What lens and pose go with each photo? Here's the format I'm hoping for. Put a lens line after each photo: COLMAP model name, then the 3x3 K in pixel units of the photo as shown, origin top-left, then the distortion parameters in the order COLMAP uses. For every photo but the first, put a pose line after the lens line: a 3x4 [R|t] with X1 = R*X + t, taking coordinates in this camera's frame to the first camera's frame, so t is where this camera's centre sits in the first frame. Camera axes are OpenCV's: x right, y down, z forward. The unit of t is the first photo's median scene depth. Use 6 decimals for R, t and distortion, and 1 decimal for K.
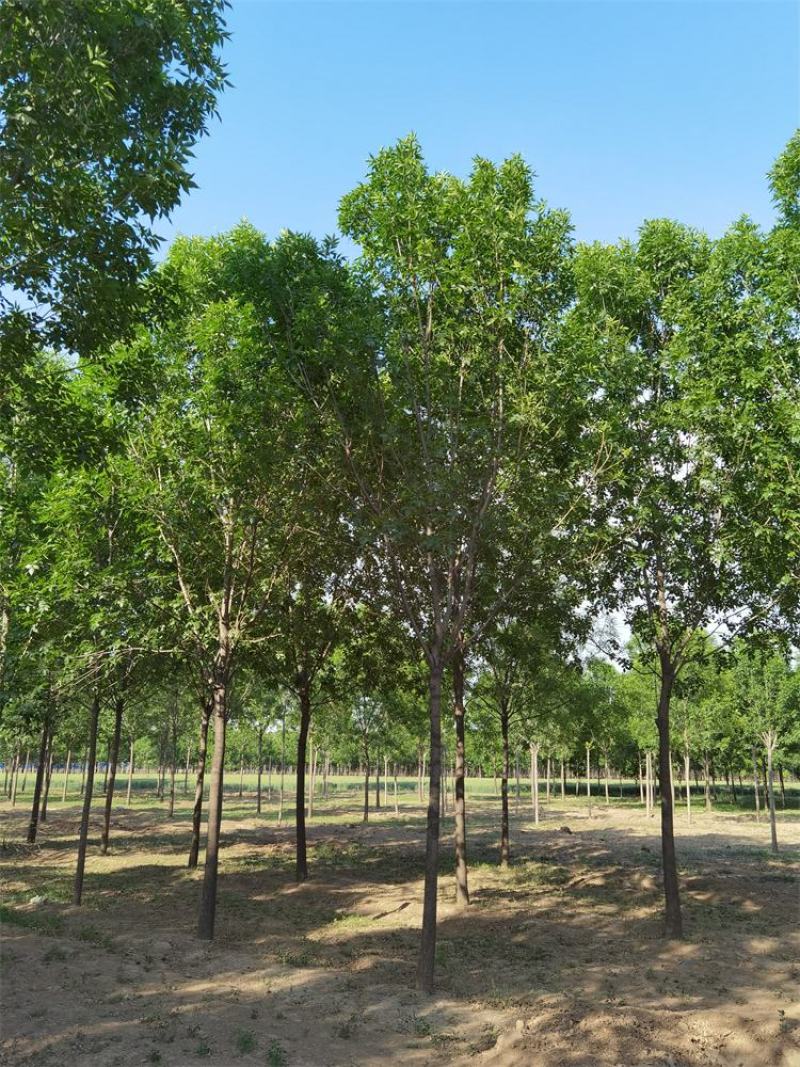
lens RADIAL K [[876.6, 0, 400.0], [0, 876.6, 533.5], [0, 0, 1]] dist [0.034200, -0.007895]
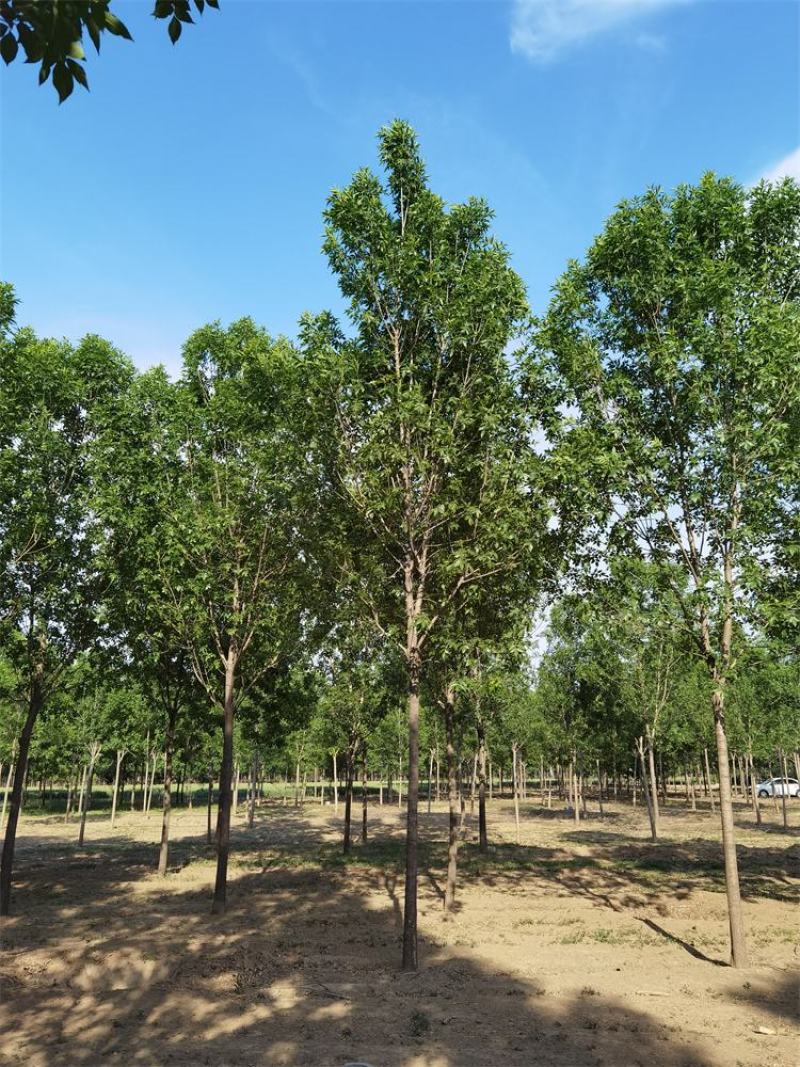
lens RADIAL K [[876.6, 0, 400.0], [0, 876.6, 533.5], [0, 0, 1]] dist [0.034200, -0.007895]
pose [[0.749554, 0.168384, 0.640169, -0.055199], [-0.165378, 0.984072, -0.065205, -0.028633], [-0.640952, -0.056996, 0.765462, -0.099207]]
